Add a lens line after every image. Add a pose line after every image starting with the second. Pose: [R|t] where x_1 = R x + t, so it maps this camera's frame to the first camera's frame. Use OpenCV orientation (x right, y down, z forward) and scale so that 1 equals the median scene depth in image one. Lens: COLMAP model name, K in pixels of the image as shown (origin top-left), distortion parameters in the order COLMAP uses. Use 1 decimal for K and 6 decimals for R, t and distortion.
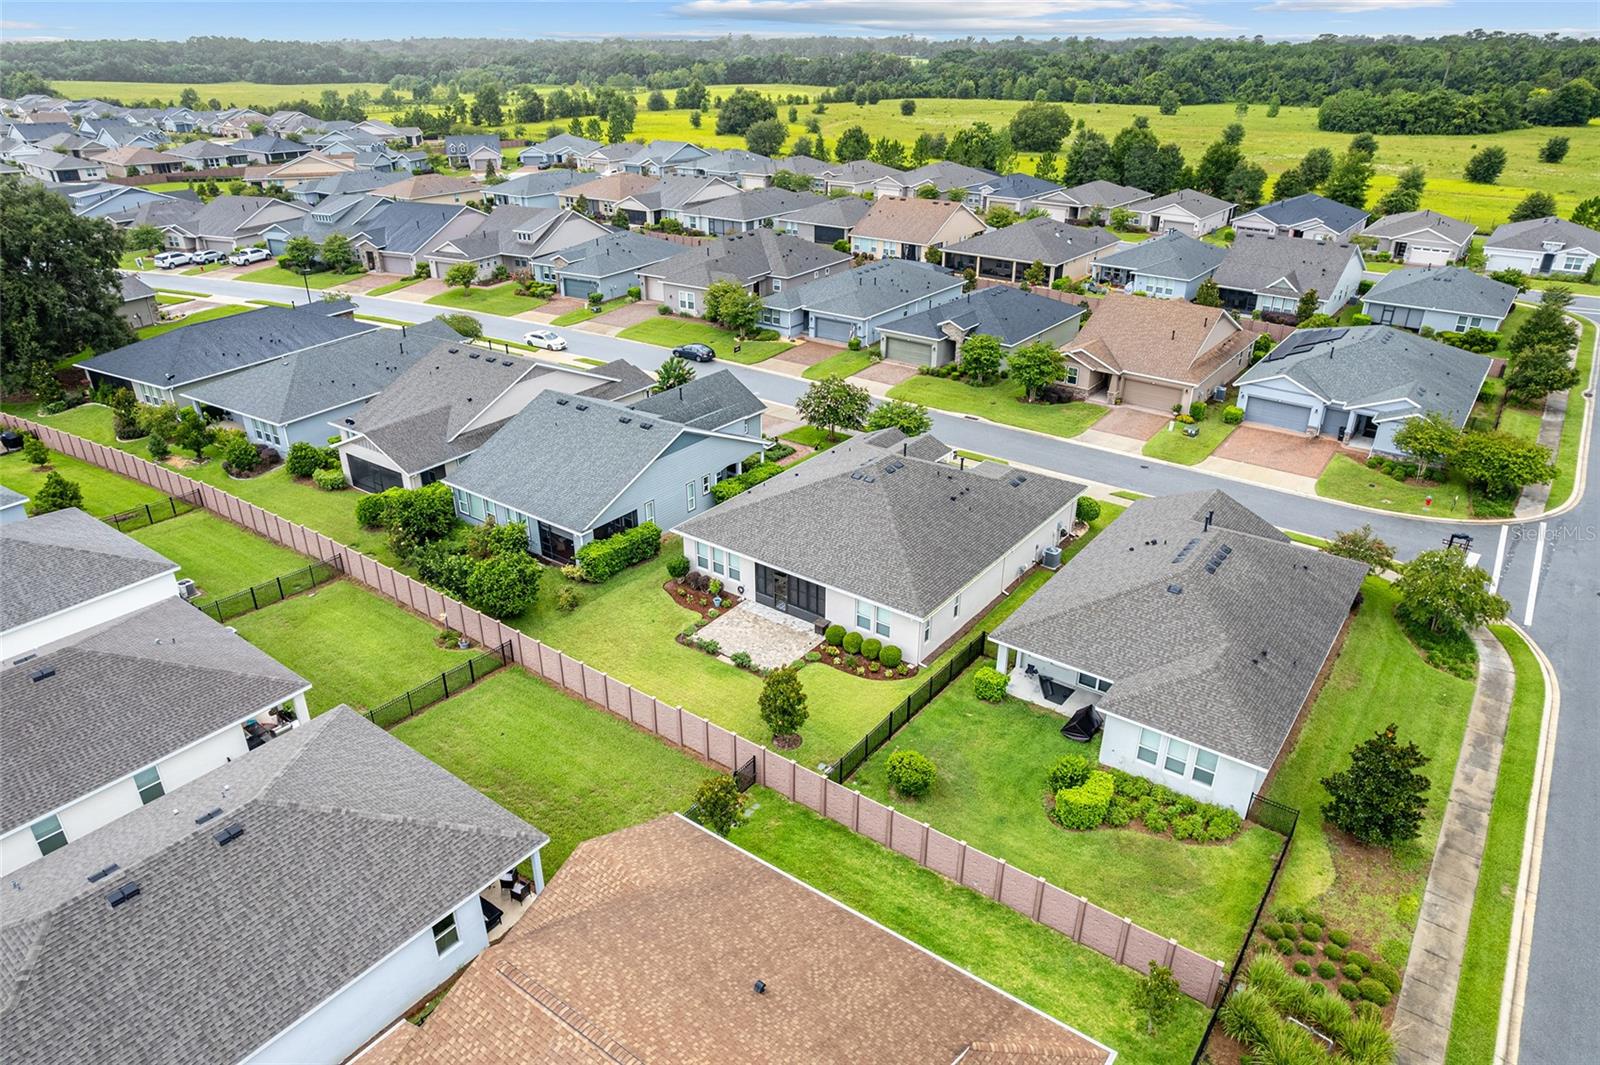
lens RADIAL K [[1021.2, 0, 799.8], [0, 1021.2, 543.1], [0, 0, 1]] dist [-0.079318, 0.067495]
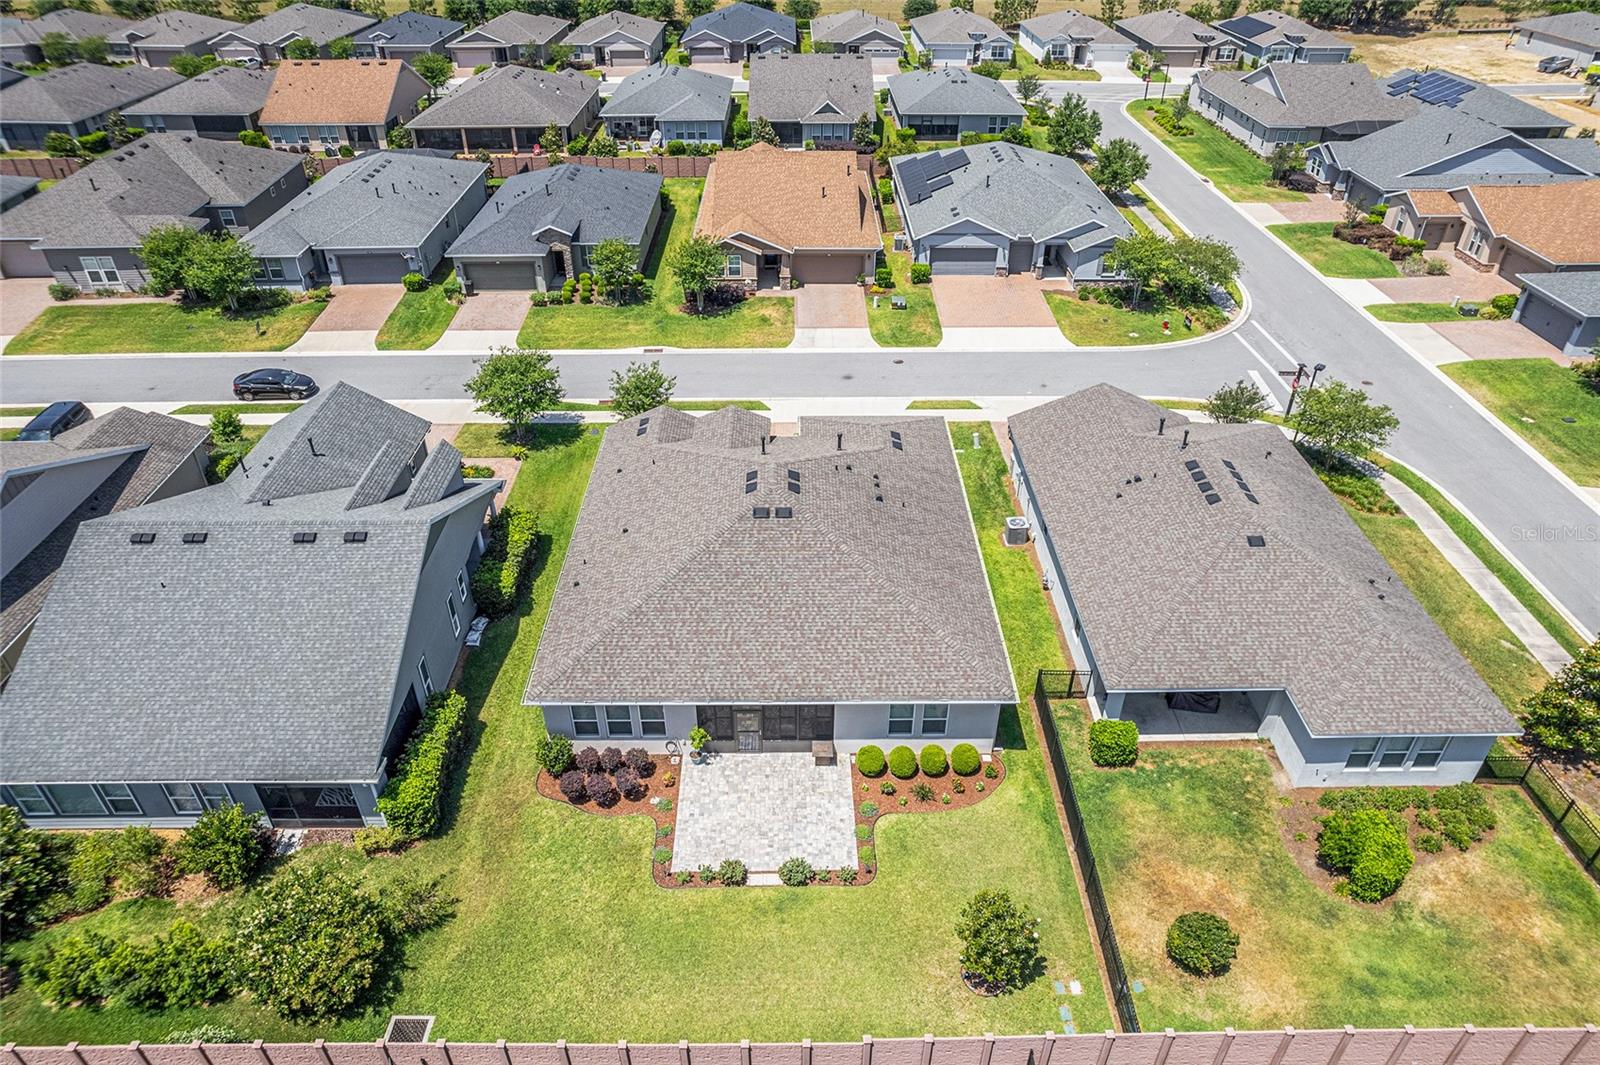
lens RADIAL K [[1018.7, 0, 804.9], [0, 1018.7, 549.0], [0, 0, 1]] dist [-0.074835, 0.068761]
pose [[0.793538, -0.350898, 0.497160, -0.173207], [0.270946, 0.935285, 0.227661, -0.125218], [-0.544872, -0.045954, 0.837259, 0.286368]]
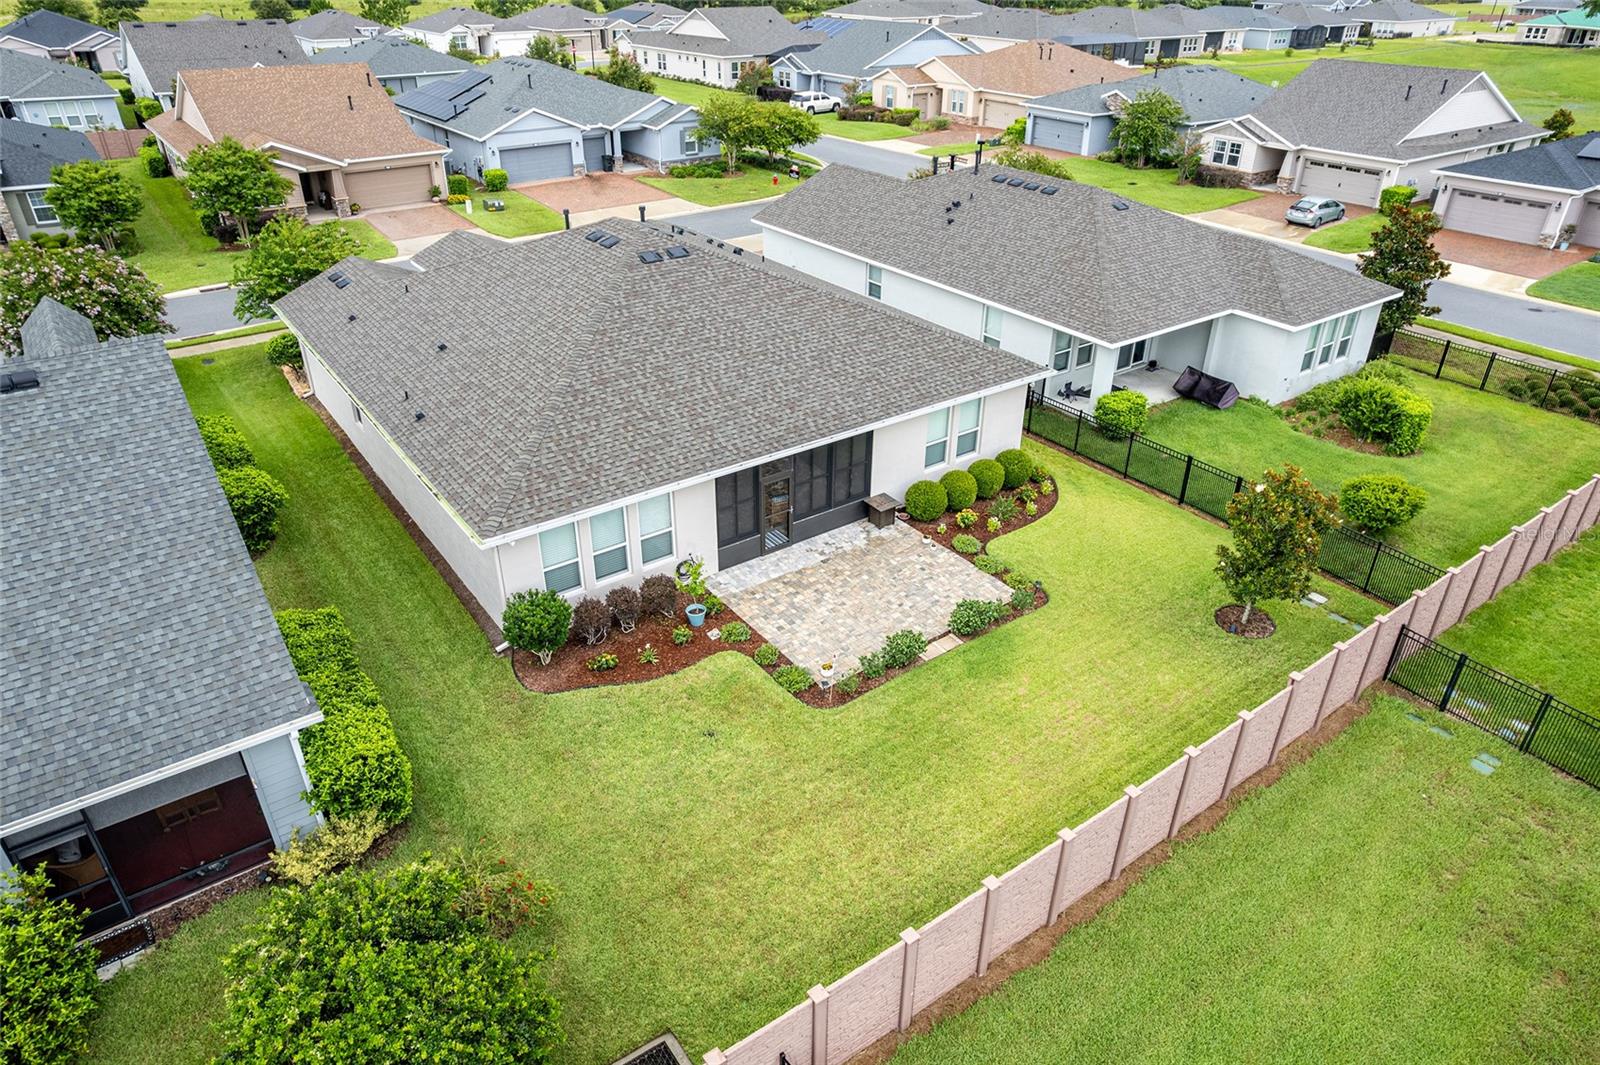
lens RADIAL K [[1021.2, 0, 799.8], [0, 1021.2, 543.1], [0, 0, 1]] dist [-0.079318, 0.067495]
pose [[0.295018, -0.485015, 0.823240, -0.255295], [0.421523, 0.839279, 0.343407, -0.058437], [-0.857486, 0.245703, 0.452047, 0.505724]]
